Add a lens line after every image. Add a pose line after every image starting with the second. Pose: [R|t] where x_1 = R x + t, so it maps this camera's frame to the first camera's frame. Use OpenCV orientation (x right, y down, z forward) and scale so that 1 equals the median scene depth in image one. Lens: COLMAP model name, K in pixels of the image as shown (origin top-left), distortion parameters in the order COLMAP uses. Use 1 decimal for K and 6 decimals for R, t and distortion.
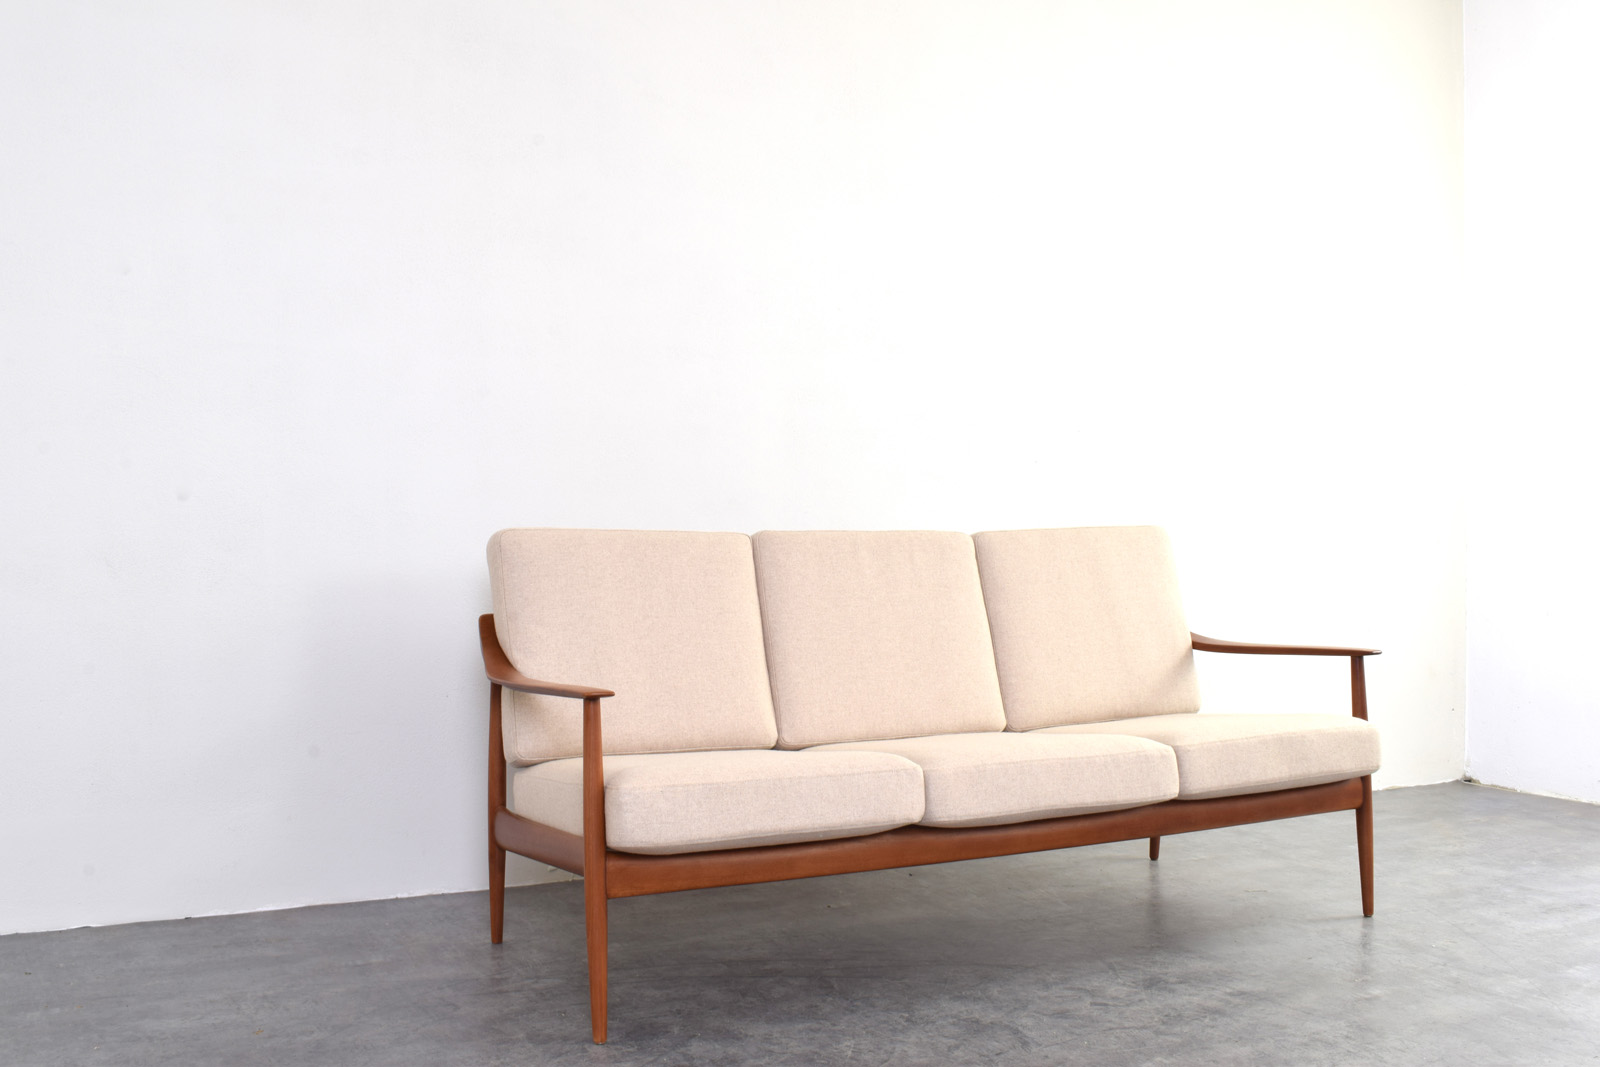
lens RADIAL K [[1653.3, 0, 801.3], [0, 1653.3, 535.6], [0, 0, 1]] dist [-0.064460, 0.000000]
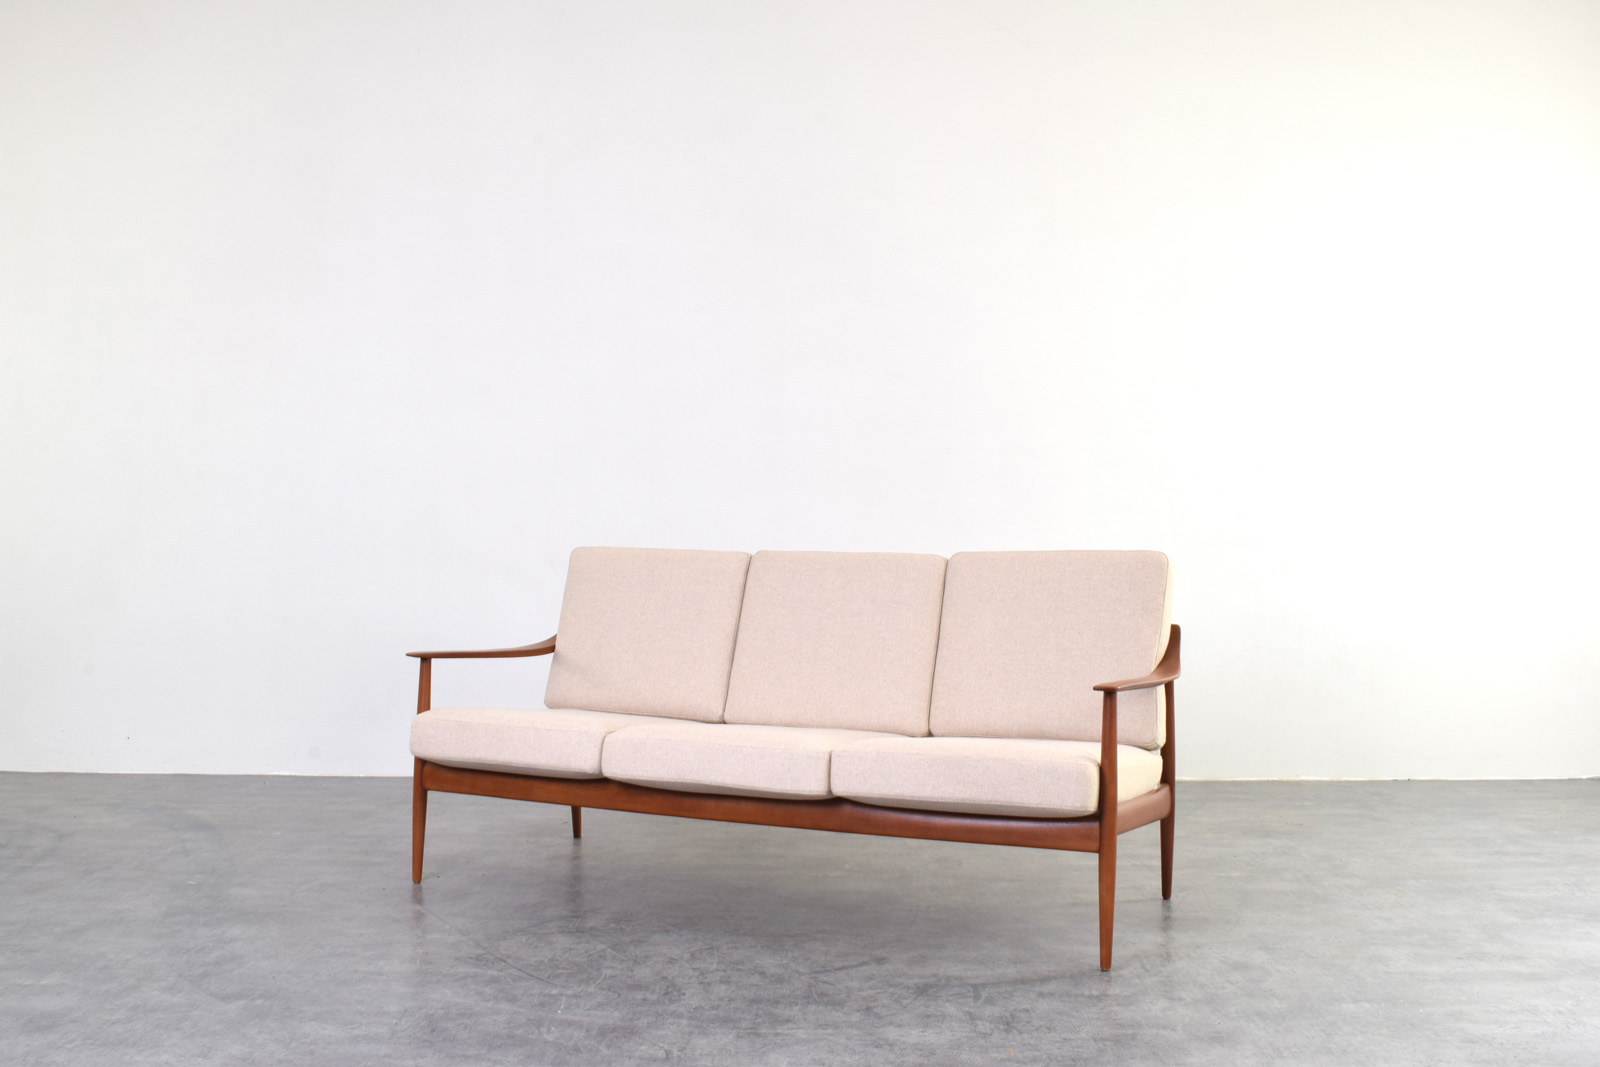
lens RADIAL K [[1653.3, 0, 805.0], [0, 1653.3, 541.2], [0, 0, 1]] dist [-0.064460, 0.000000]
pose [[0.579453, 0.011323, -0.814927, 1.036515], [-0.004417, 0.999932, 0.010753, -0.024182], [0.814993, -0.002632, 0.579464, 0.310424]]
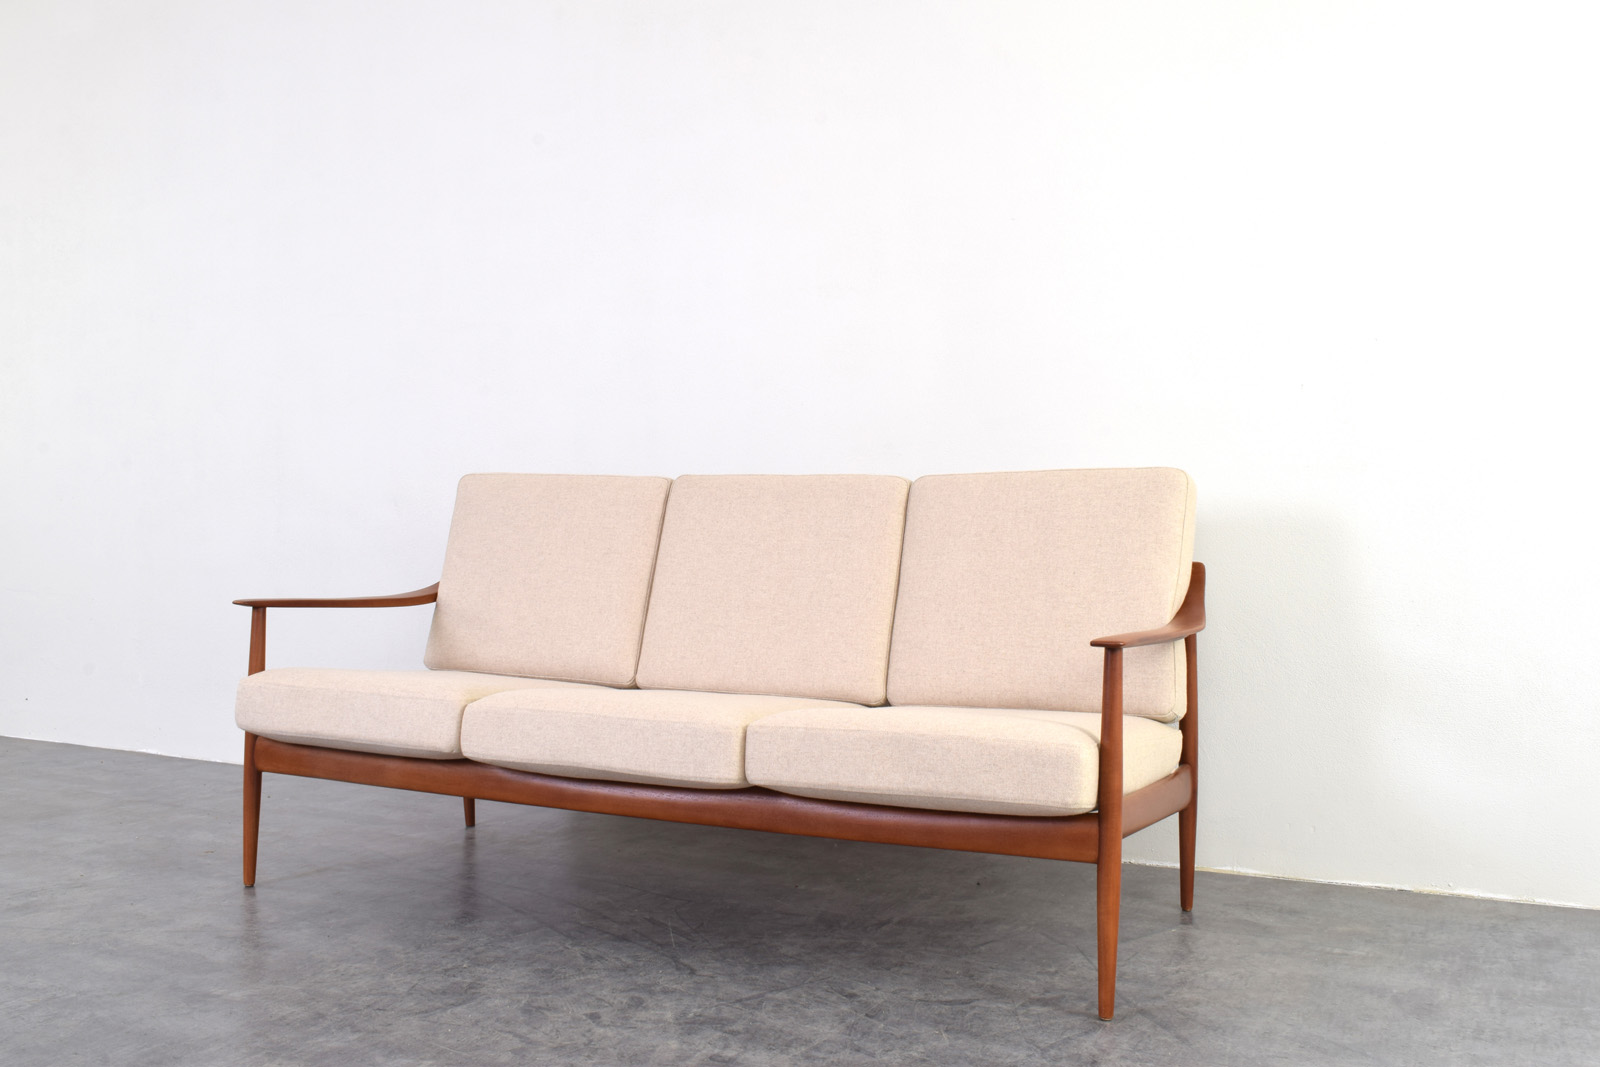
lens RADIAL K [[1653.3, 0, 809.1], [0, 1653.3, 527.6], [0, 0, 1]] dist [-0.064460, 0.000000]
pose [[0.573374, 0.023417, -0.818959, 0.866969], [-0.003729, 0.999656, 0.025973, 0.002808], [0.819285, -0.011838, 0.573264, 0.494597]]
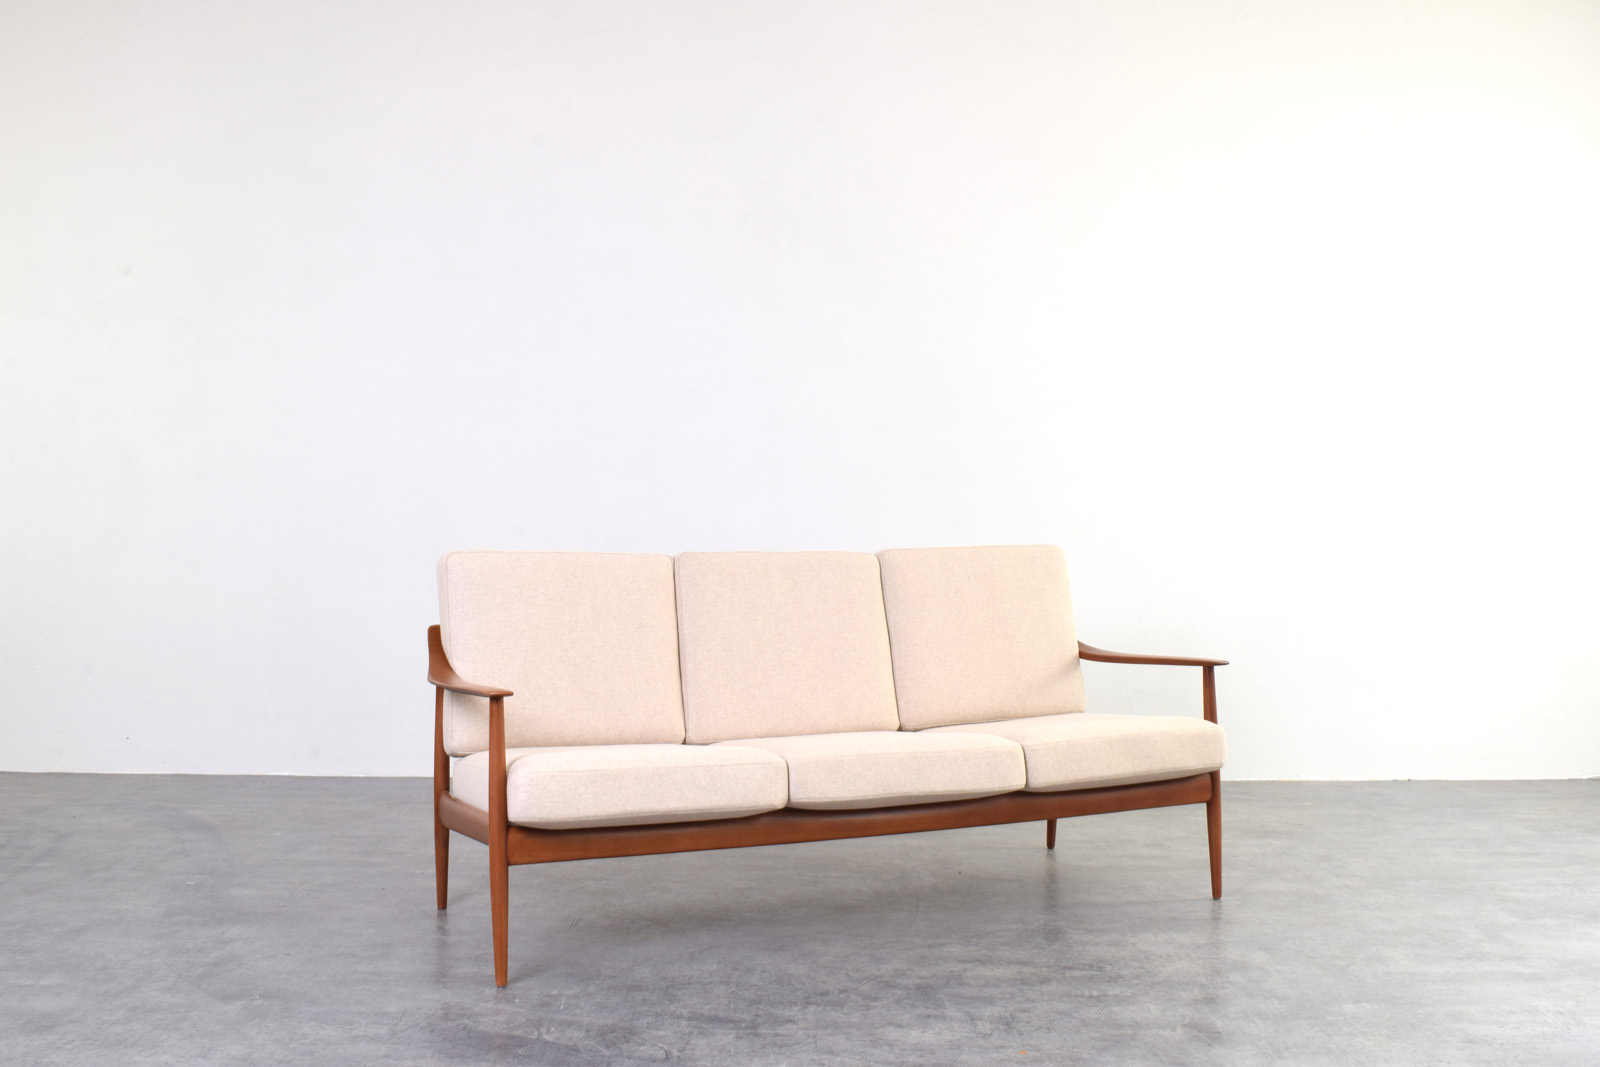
lens RADIAL K [[1791.3, 0, 798.4], [0, 1791.3, 530.0], [0, 0, 1]] dist [-0.021937, 0.000000]
pose [[0.999111, 0.003834, -0.041994, 0.112510], [-0.003378, 0.999935, 0.010910, -0.033065], [0.042033, -0.010759, 0.999058, -0.238497]]
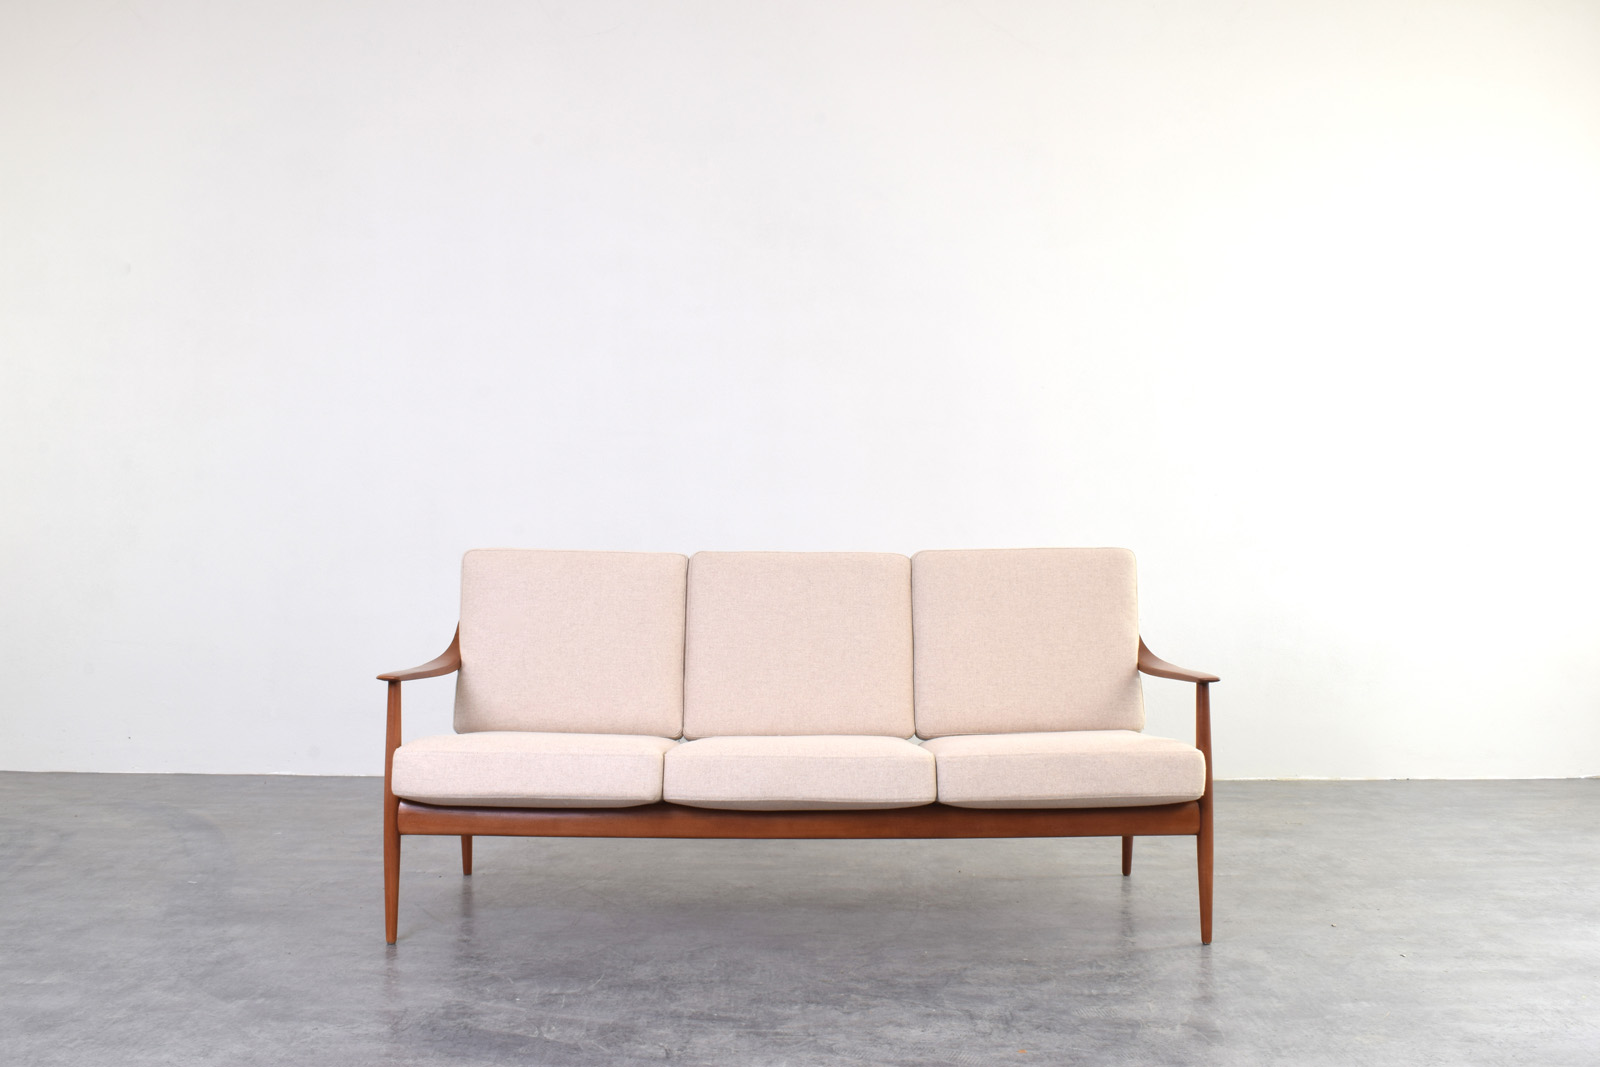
lens RADIAL K [[1653.3, 0, 798.5], [0, 1653.3, 533.6], [0, 0, 1]] dist [-0.064460, 0.000000]
pose [[0.879299, 0.006983, -0.476218, 0.617107], [-0.000841, 0.999914, 0.013109, -0.032677], [0.476269, -0.011126, 0.879229, -0.007378]]
